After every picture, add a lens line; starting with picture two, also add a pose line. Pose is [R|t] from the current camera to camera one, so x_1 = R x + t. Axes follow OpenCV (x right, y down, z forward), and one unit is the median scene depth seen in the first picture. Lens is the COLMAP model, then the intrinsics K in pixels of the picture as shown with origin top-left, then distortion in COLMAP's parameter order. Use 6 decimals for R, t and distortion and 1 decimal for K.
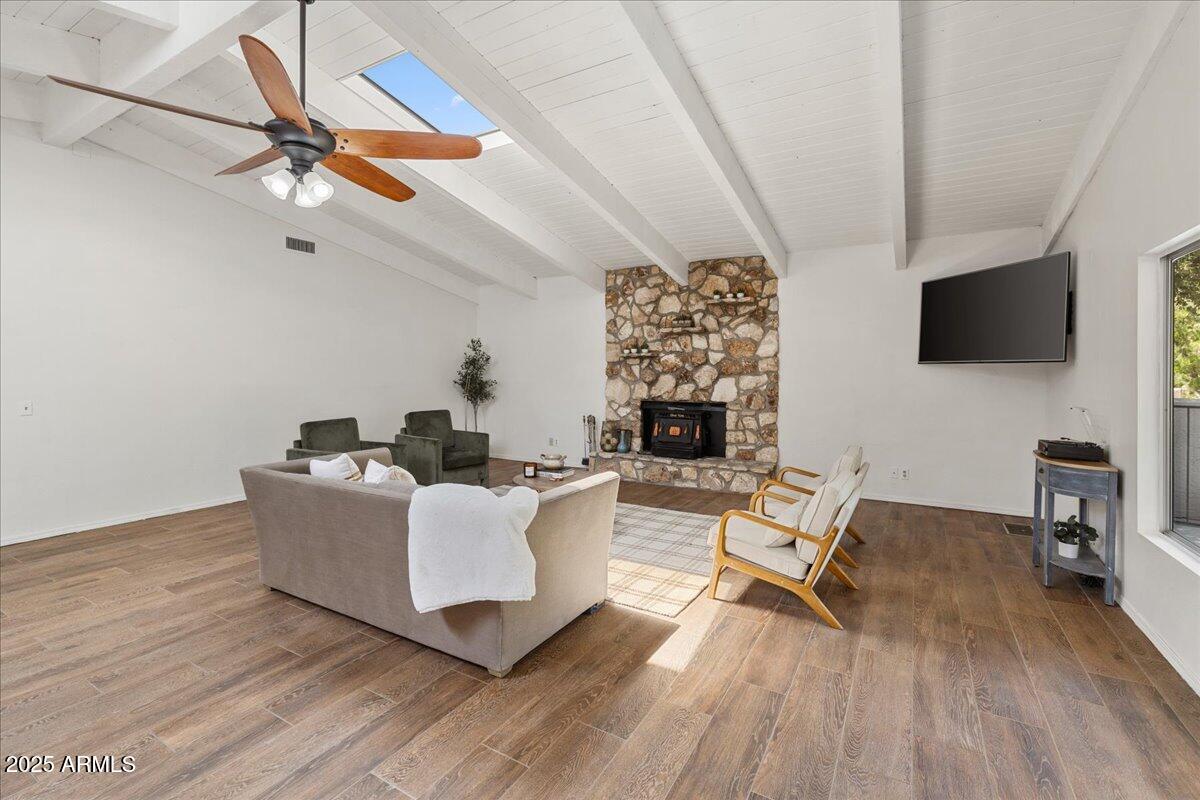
lens RADIAL K [[511.7, 0, 601.2], [0, 511.7, 374.5], [0, 0, 1]] dist [-0.000856, -0.000087]
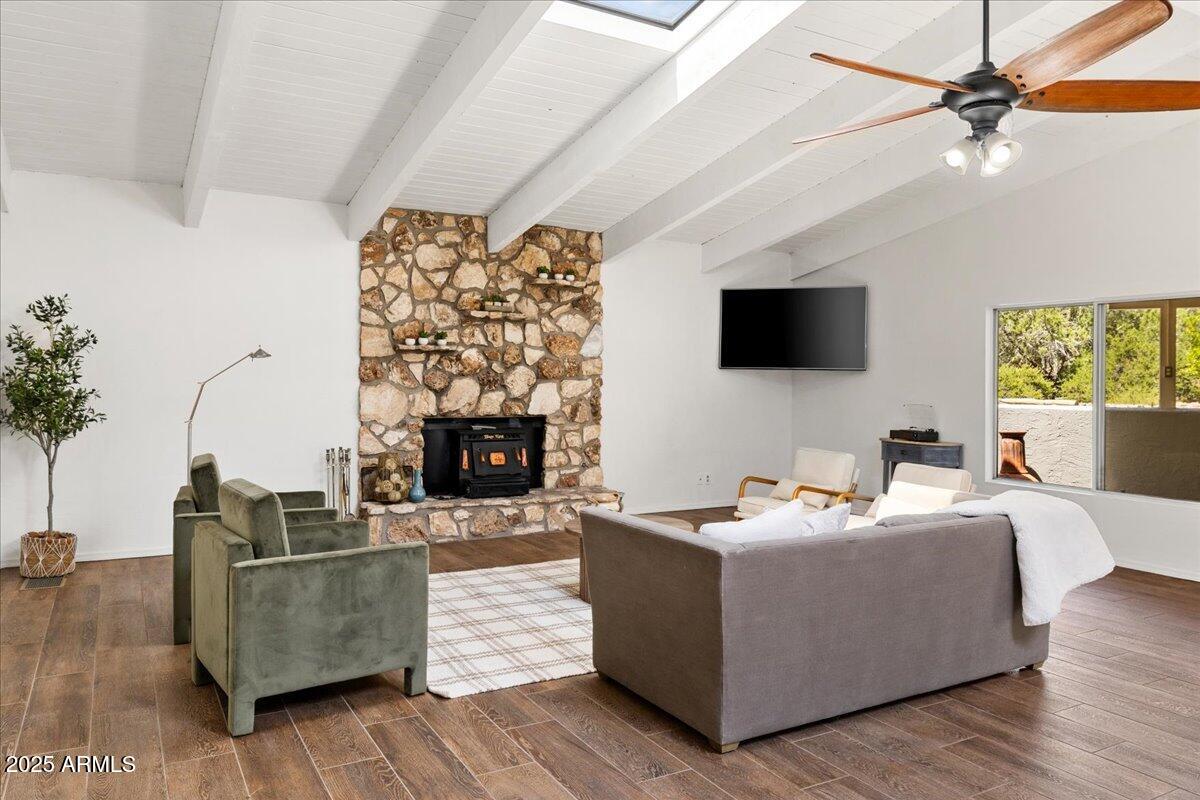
lens RADIAL K [[845.4, 0, 532.9], [0, 845.4, 372.1], [0, 0, 1]] dist [0.007141, -0.008041]
pose [[0.529614, 0.003901, 0.848230, -0.807284], [-0.008207, 0.999966, 0.000525, -0.009786], [-0.848199, -0.007240, 0.529629, 0.339559]]
